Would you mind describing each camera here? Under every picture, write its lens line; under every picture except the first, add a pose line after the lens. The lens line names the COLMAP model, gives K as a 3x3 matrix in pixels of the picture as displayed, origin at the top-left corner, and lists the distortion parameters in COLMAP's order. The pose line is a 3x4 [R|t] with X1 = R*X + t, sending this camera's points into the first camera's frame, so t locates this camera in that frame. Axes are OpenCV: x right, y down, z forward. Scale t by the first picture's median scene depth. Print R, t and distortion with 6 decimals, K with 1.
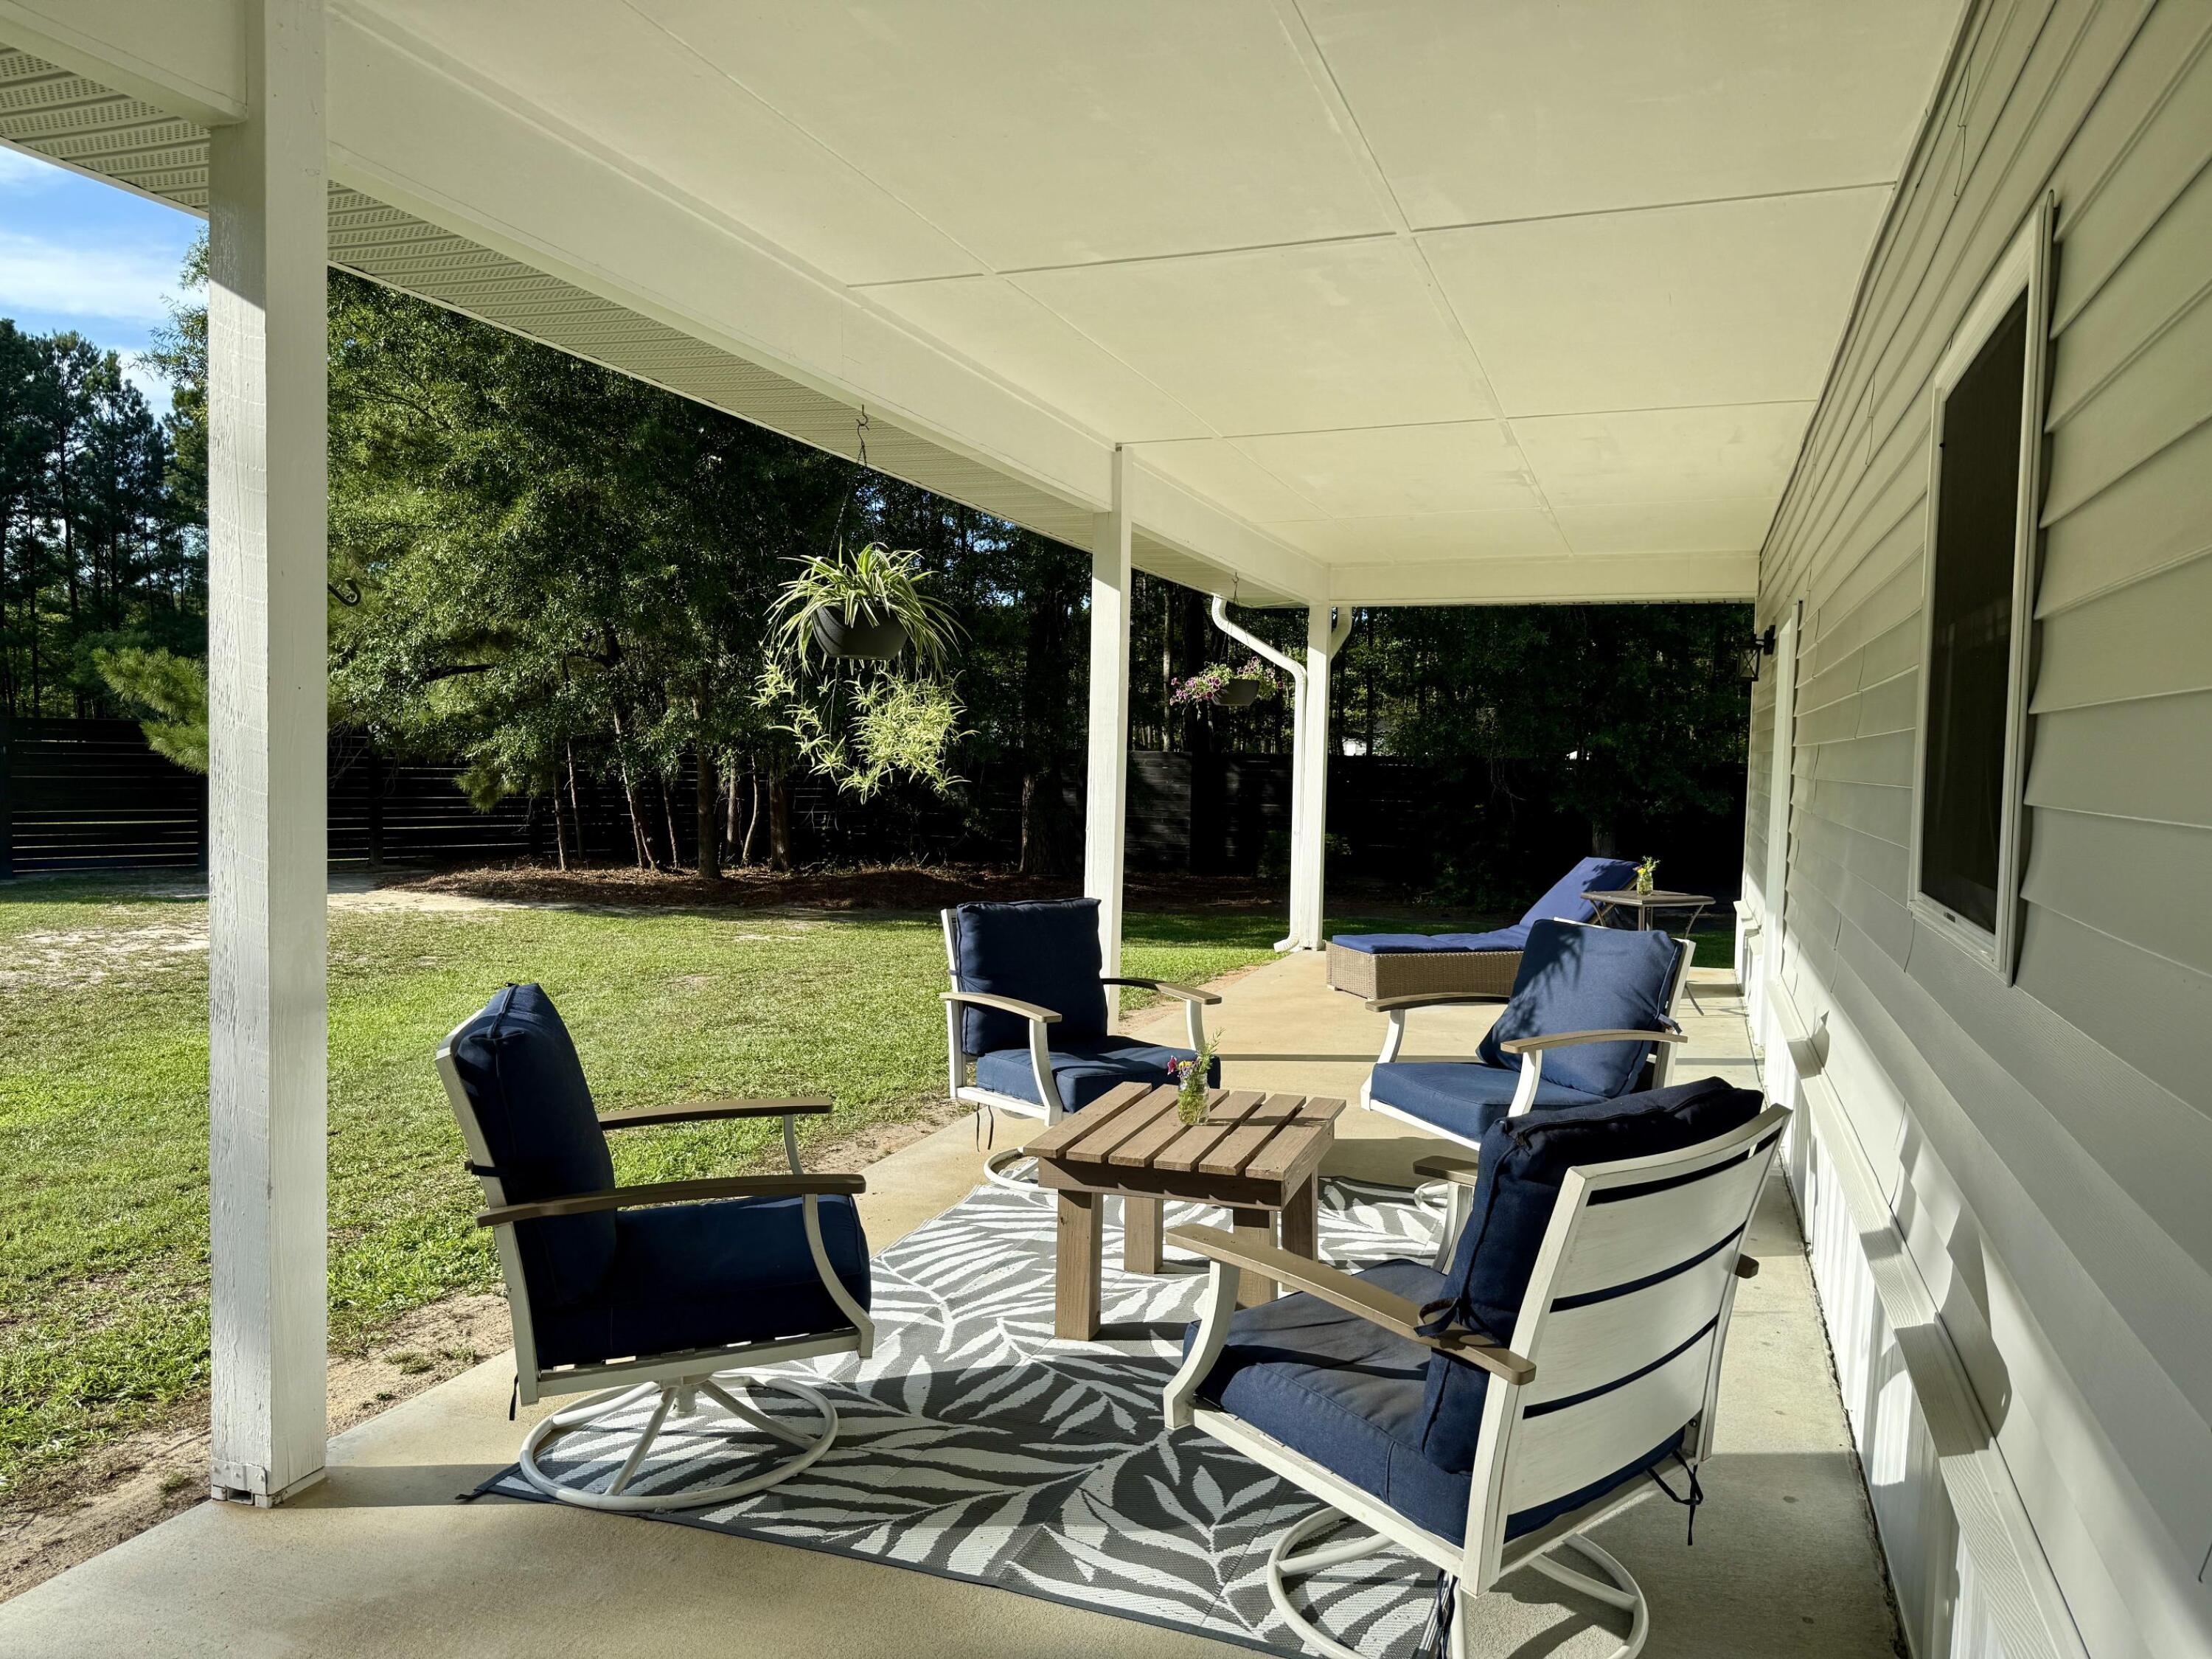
lens RADIAL K [[1540.0, 0, 1106.0], [0, 1540.0, 829.5], [0, 0, 1]] dist [0.036484, -0.038783]
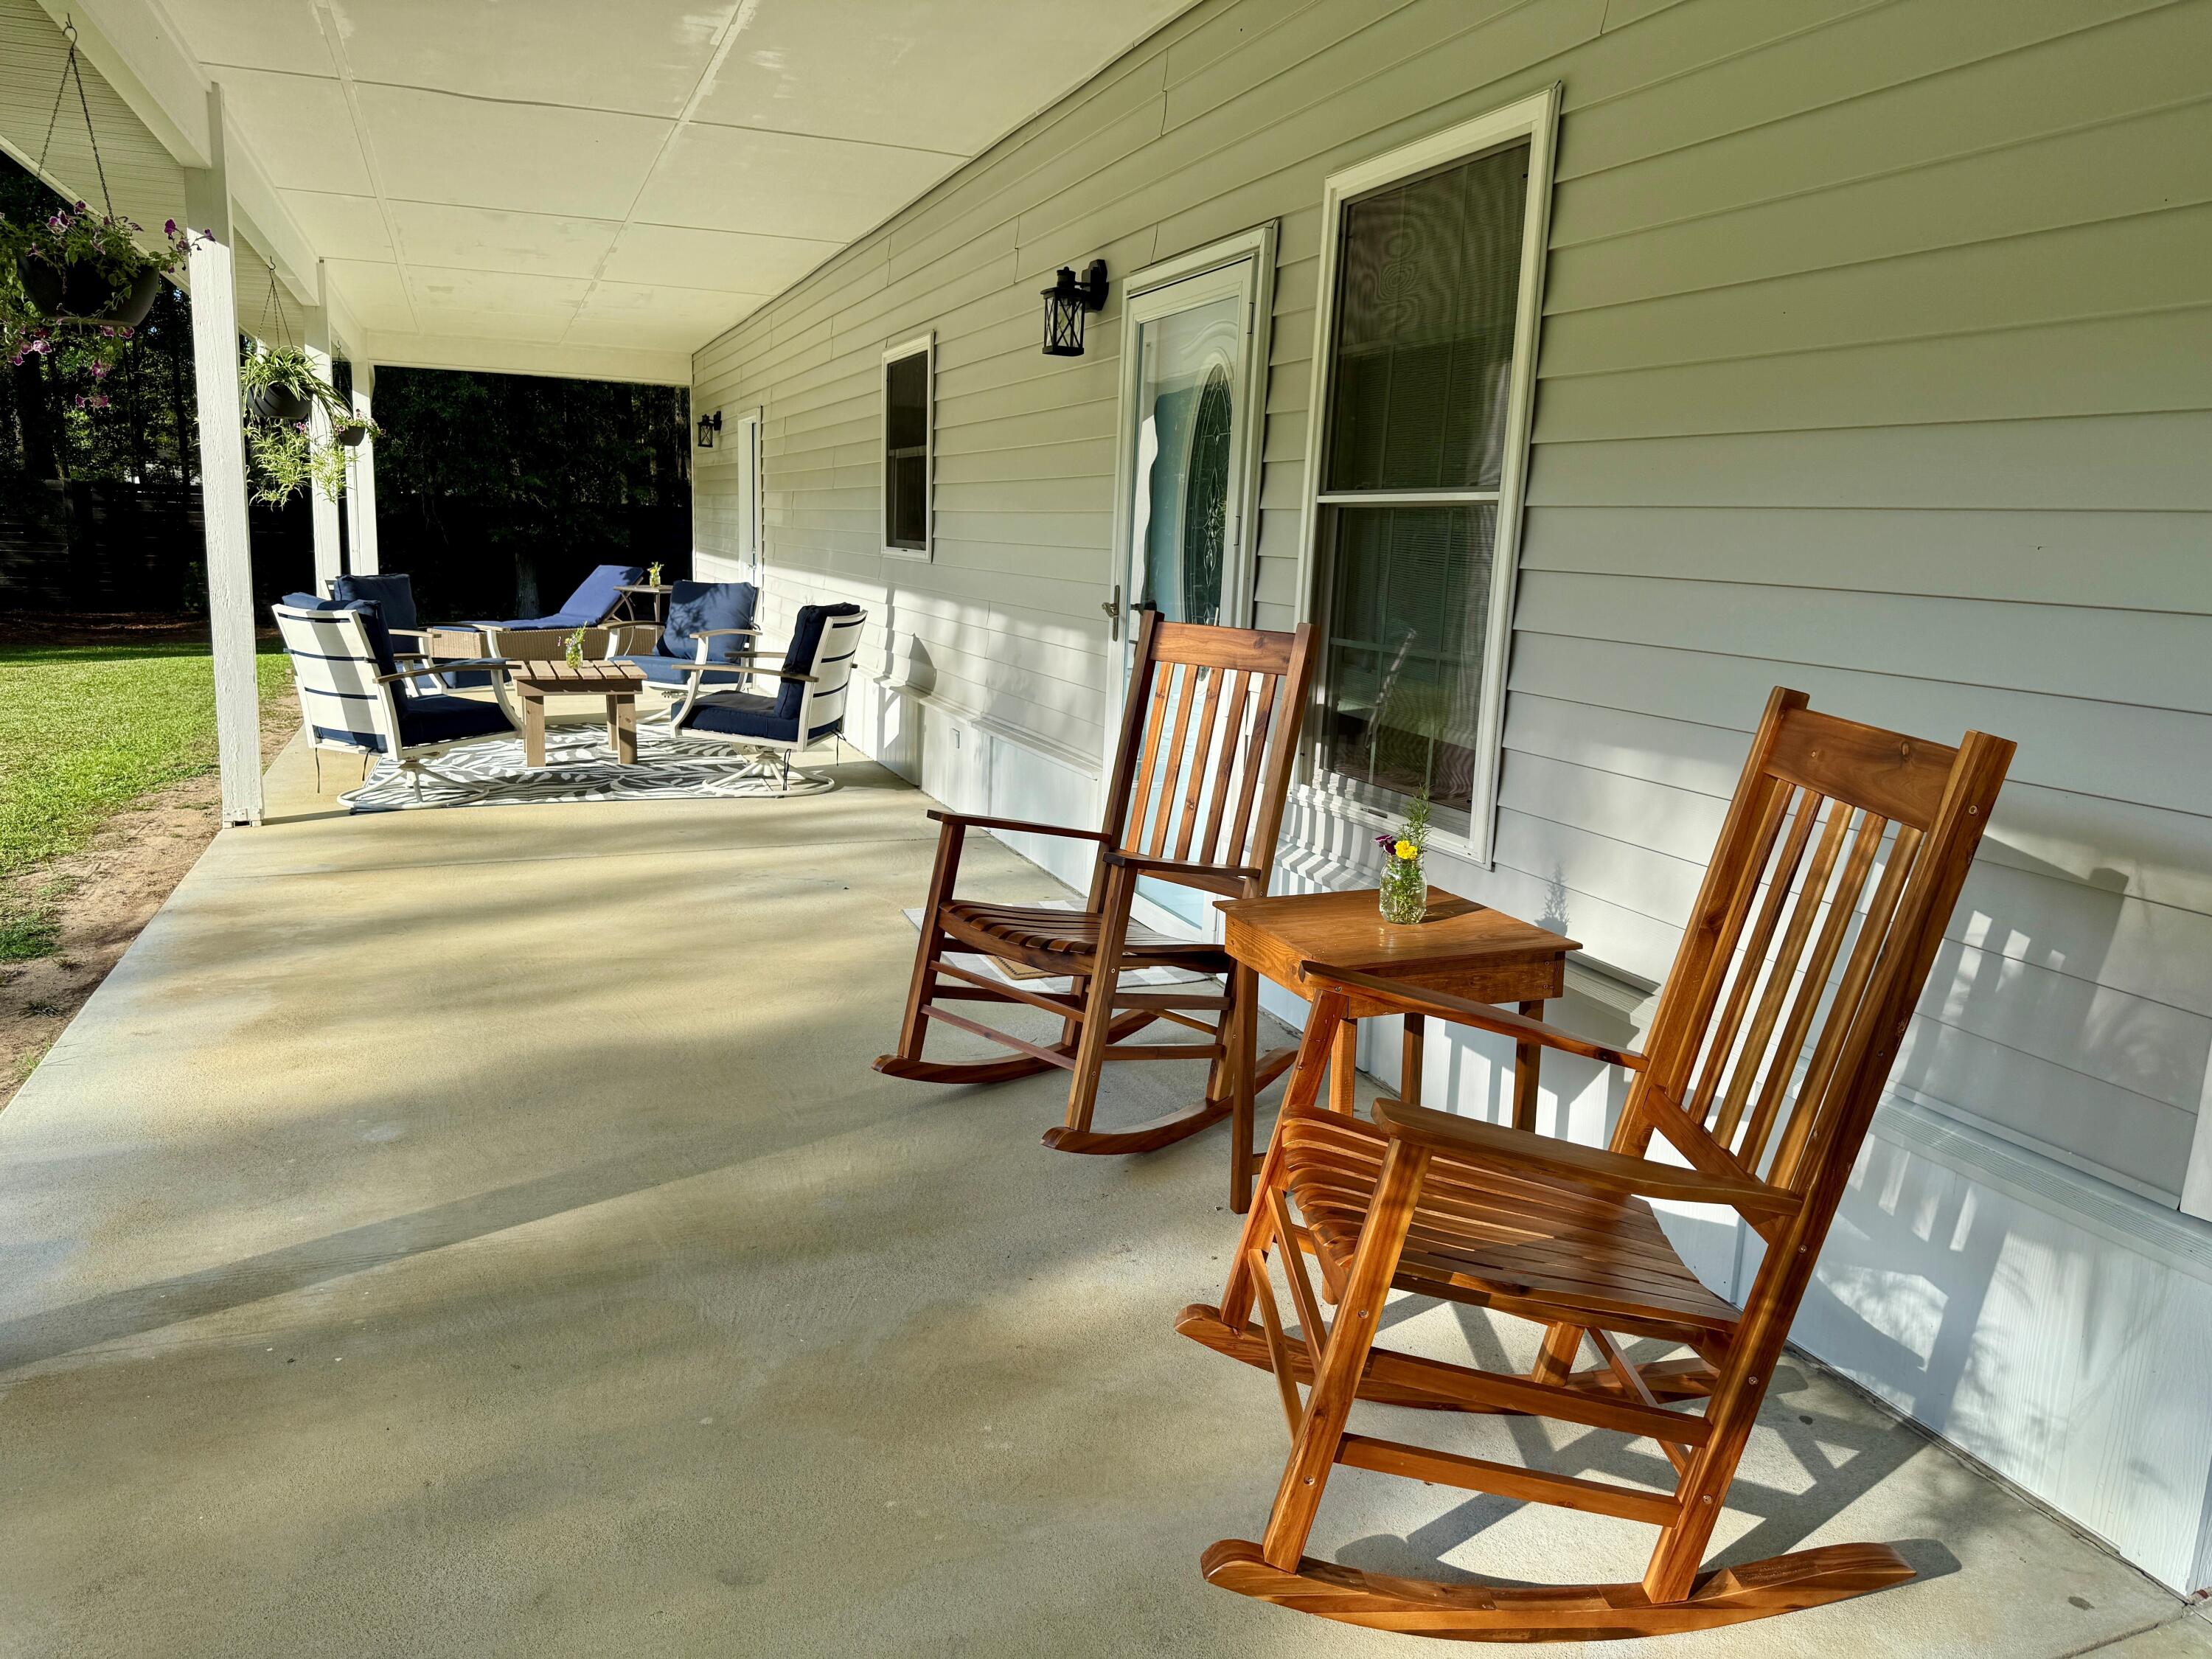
lens RADIAL K [[1540.0, 0, 1106.0], [0, 1540.0, 829.5], [0, 0, 1]] dist [0.036484, -0.038783]
pose [[0.740984, -0.114472, 0.661694, -1.100433], [0.005932, 0.986441, 0.164010, 0.092853], [-0.671497, -0.117603, 0.731616, -1.381769]]
